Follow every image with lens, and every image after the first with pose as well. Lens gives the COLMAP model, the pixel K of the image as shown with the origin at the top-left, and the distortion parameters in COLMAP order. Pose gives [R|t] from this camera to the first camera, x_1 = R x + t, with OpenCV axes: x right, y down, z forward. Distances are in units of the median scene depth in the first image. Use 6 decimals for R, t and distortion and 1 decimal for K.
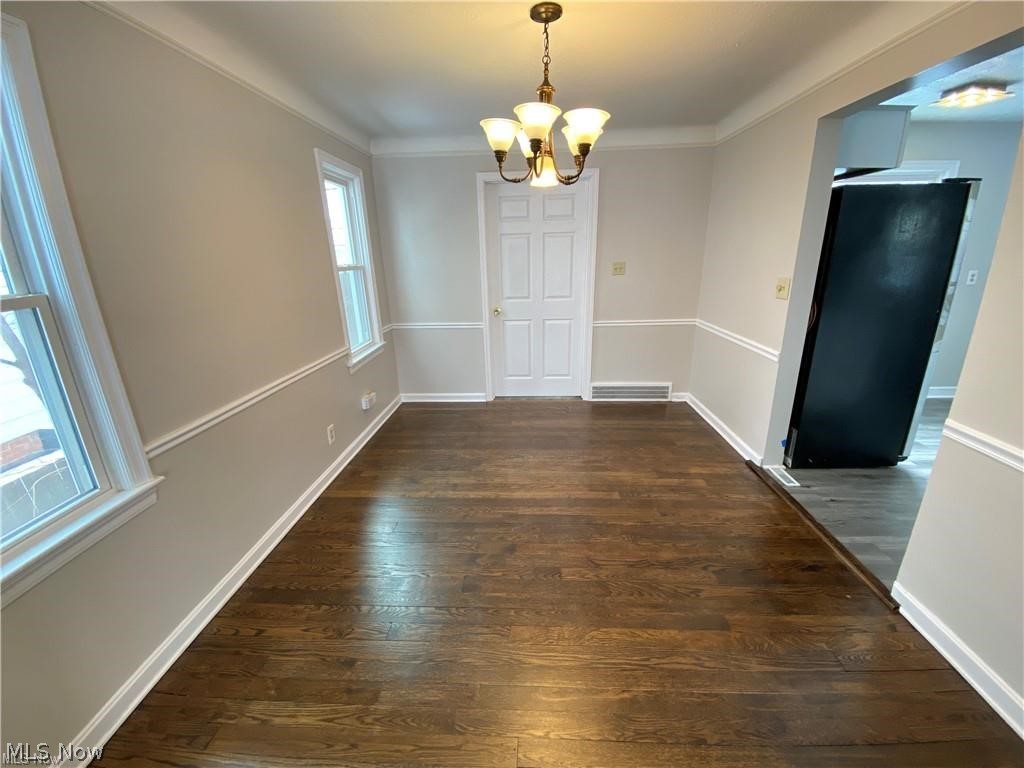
lens RADIAL K [[413.4, 0, 512.8], [0, 413.4, 385.9], [0, 0, 1]] dist [0.029852, -0.027282]
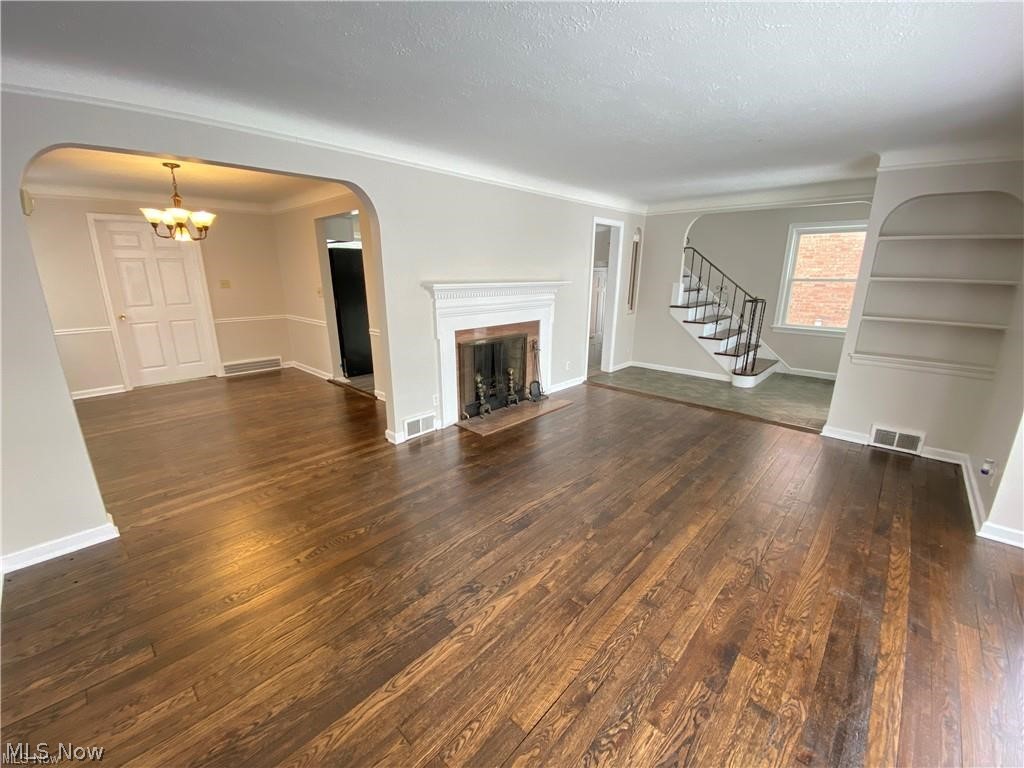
lens RADIAL K [[413.4, 0, 512.8], [0, 413.4, 385.9], [0, 0, 1]] dist [0.029852, -0.027282]
pose [[0.643938, -0.174950, 0.744806, -0.326716], [0.216924, 0.975304, 0.041545, 0.298774], [-0.733681, 0.134814, 0.665987, -0.899916]]
